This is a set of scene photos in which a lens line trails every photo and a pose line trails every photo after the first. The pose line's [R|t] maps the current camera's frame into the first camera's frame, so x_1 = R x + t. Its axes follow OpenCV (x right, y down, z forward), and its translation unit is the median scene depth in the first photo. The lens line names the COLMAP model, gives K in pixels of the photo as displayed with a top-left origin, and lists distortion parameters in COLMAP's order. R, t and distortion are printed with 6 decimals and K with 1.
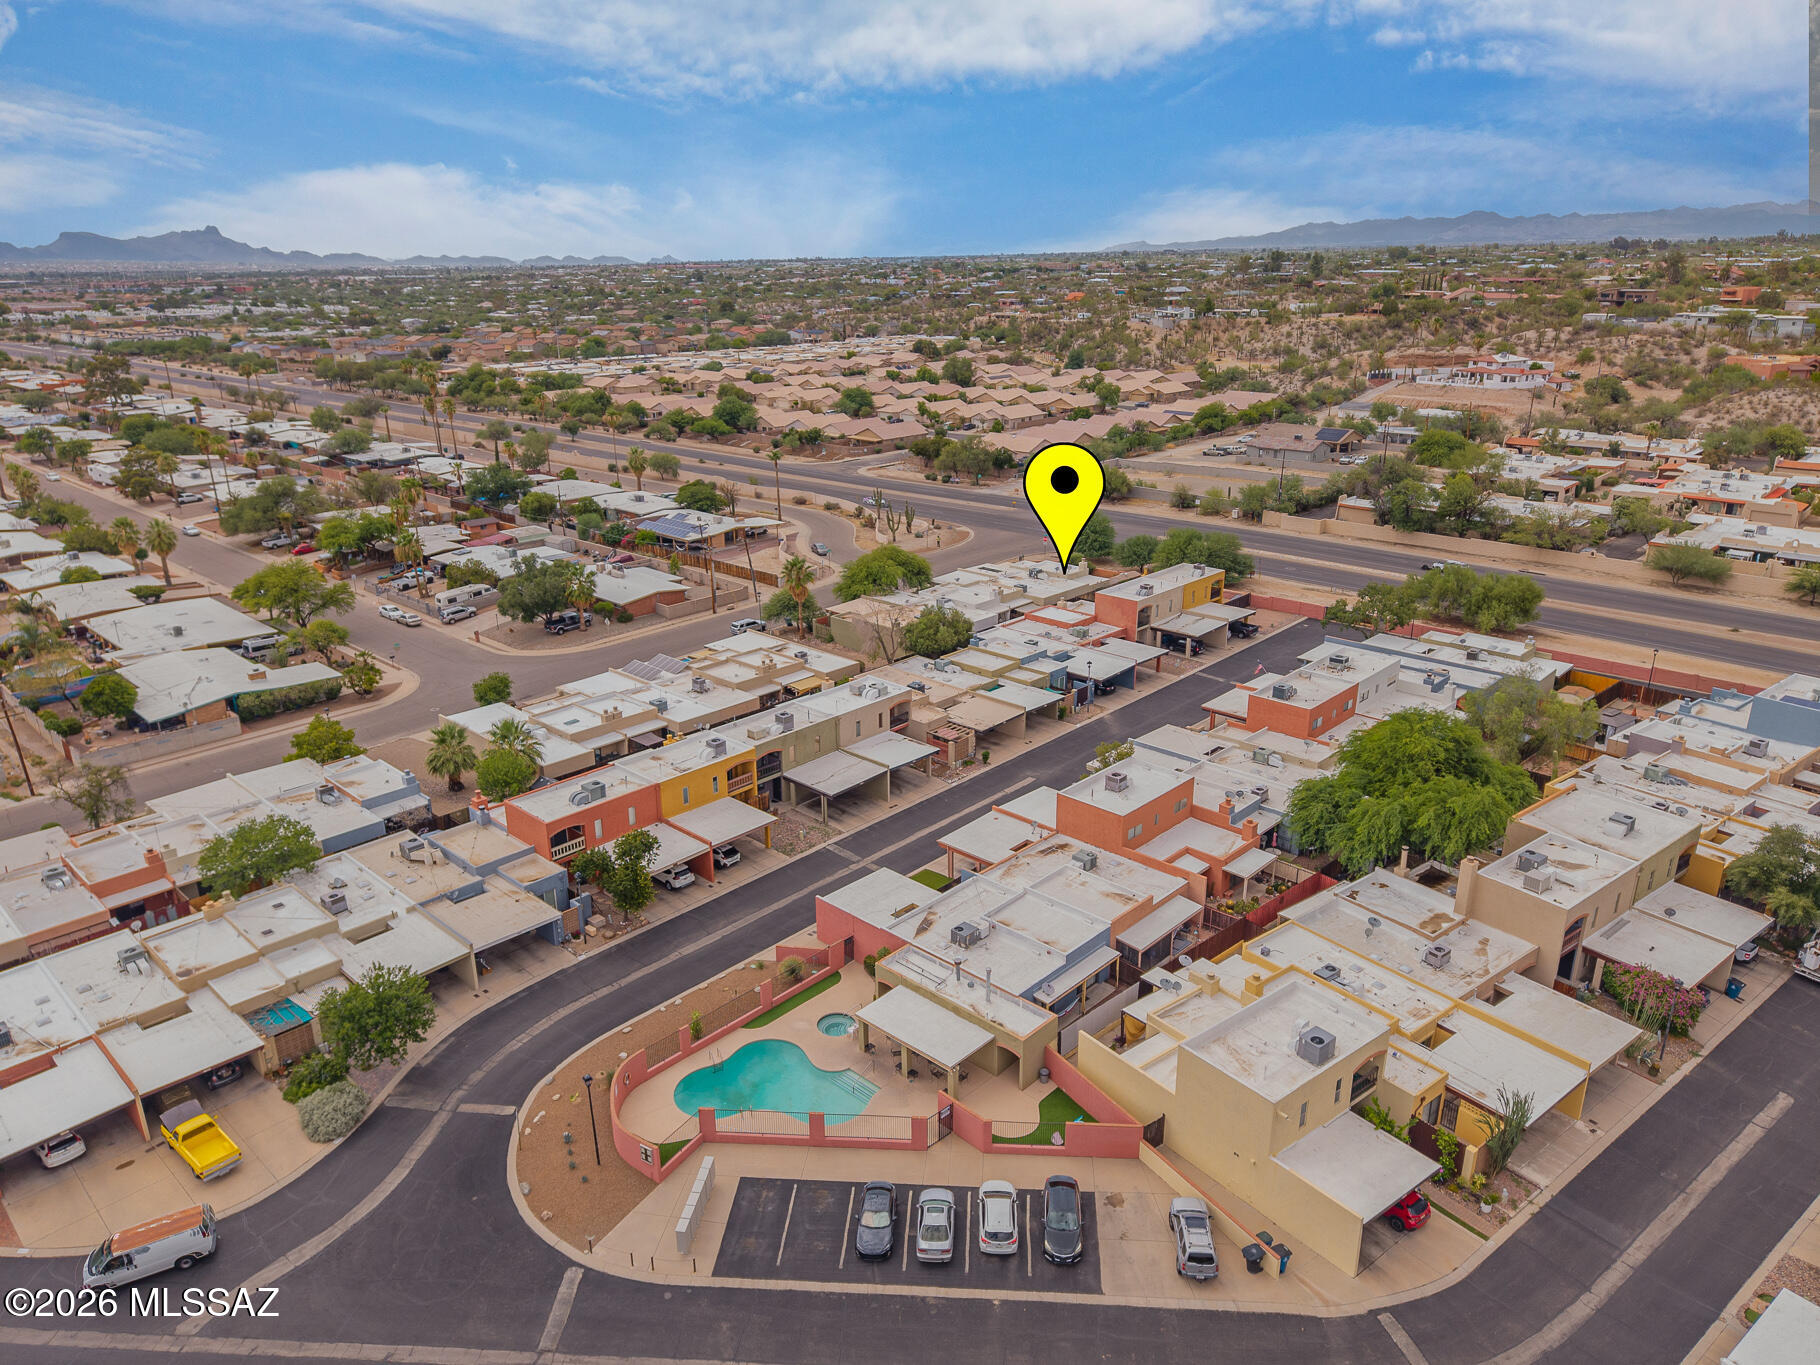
lens RADIAL K [[1219.6, 0, 910.0], [0, 1219.6, 682.5], [0, 0, 1]] dist [0.015298, -0.008133]
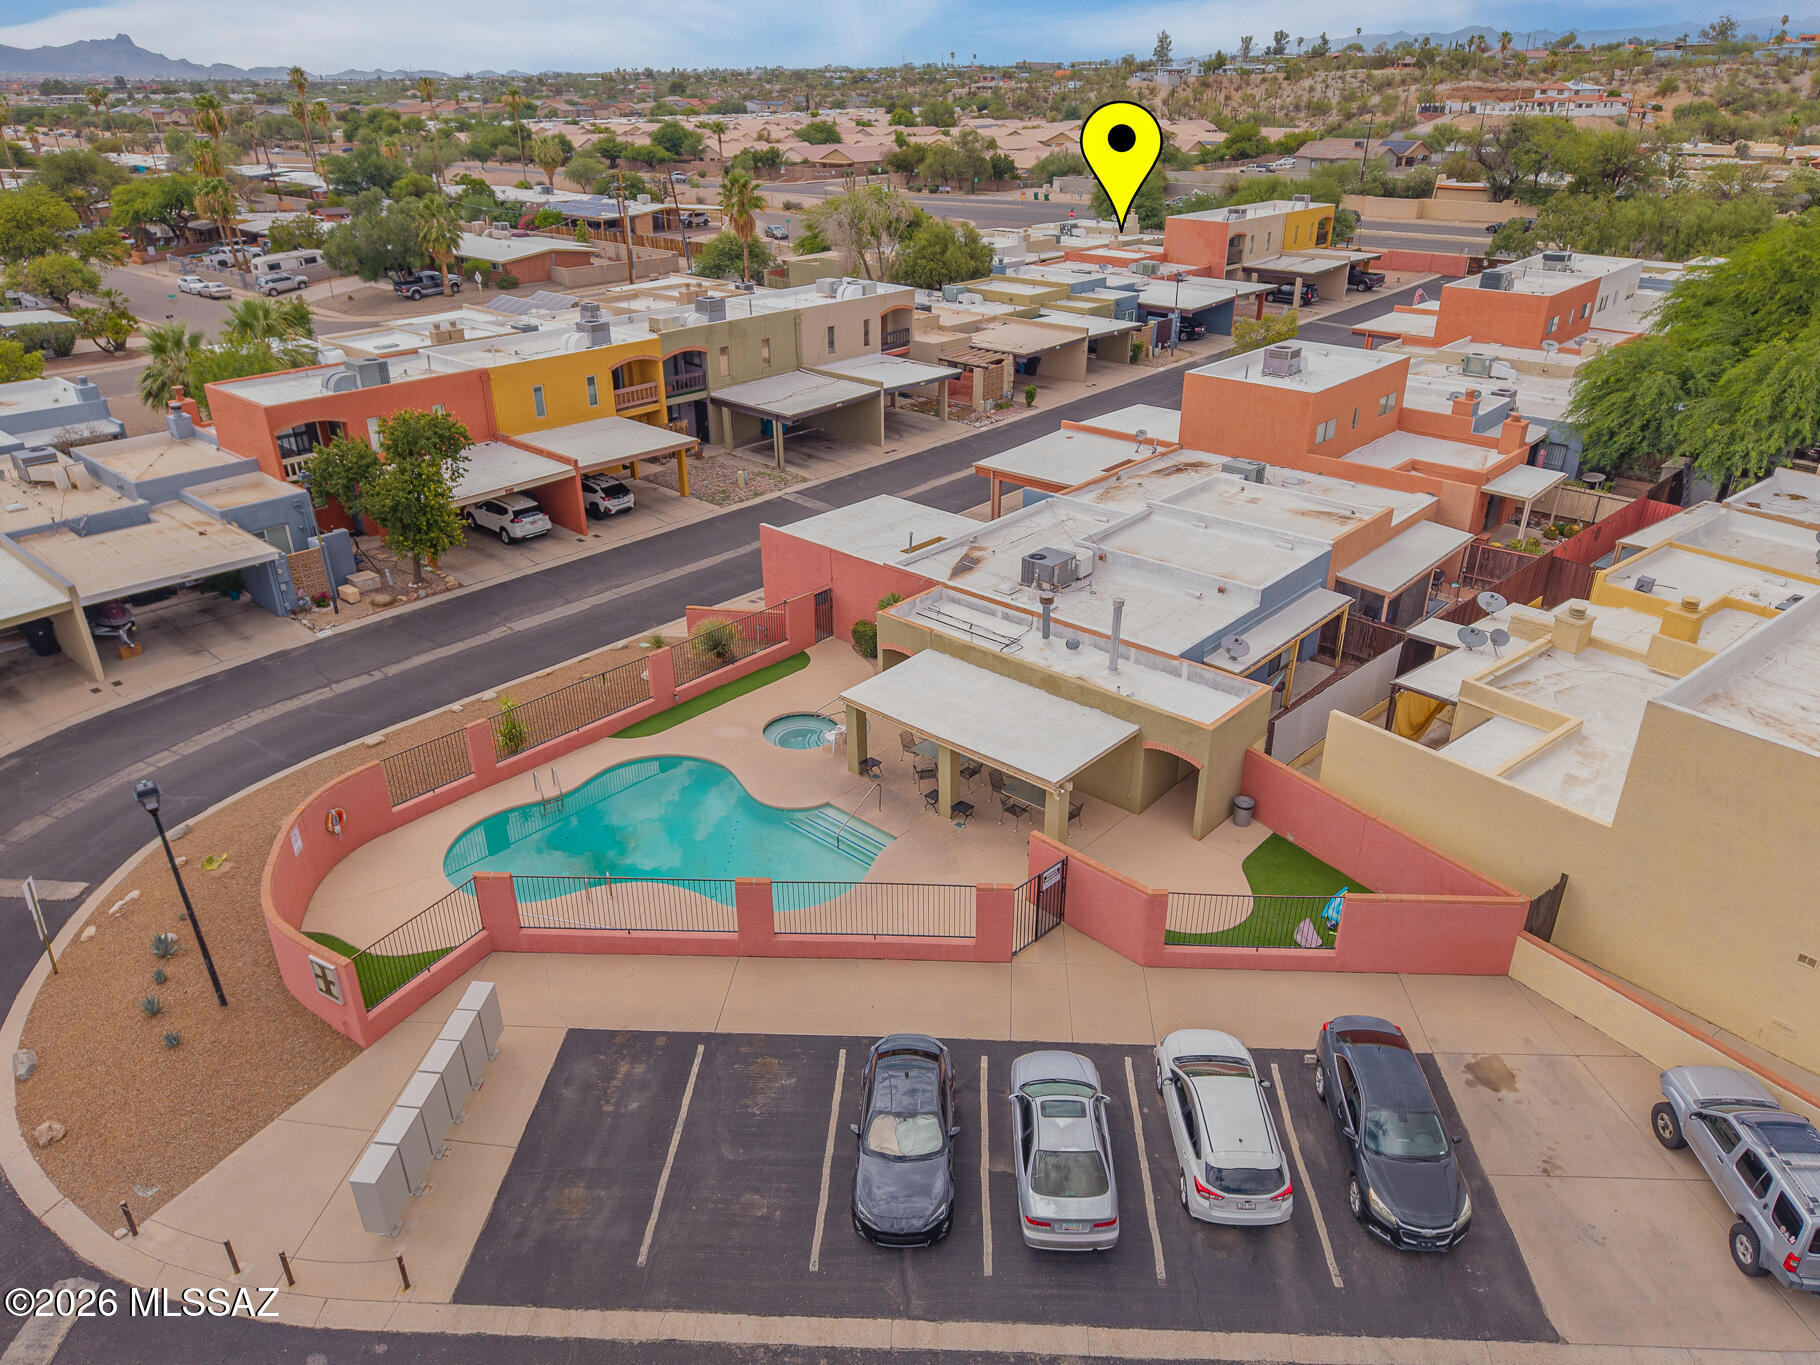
lens RADIAL K [[1219.6, 0, 910.0], [0, 1219.6, 682.5], [0, 0, 1]] dist [0.015298, -0.008133]
pose [[0.999689, -0.006615, 0.024062, -0.025446], [0.003587, 0.992304, 0.123774, 0.186442], [-0.024696, -0.123649, 0.992019, 0.472640]]
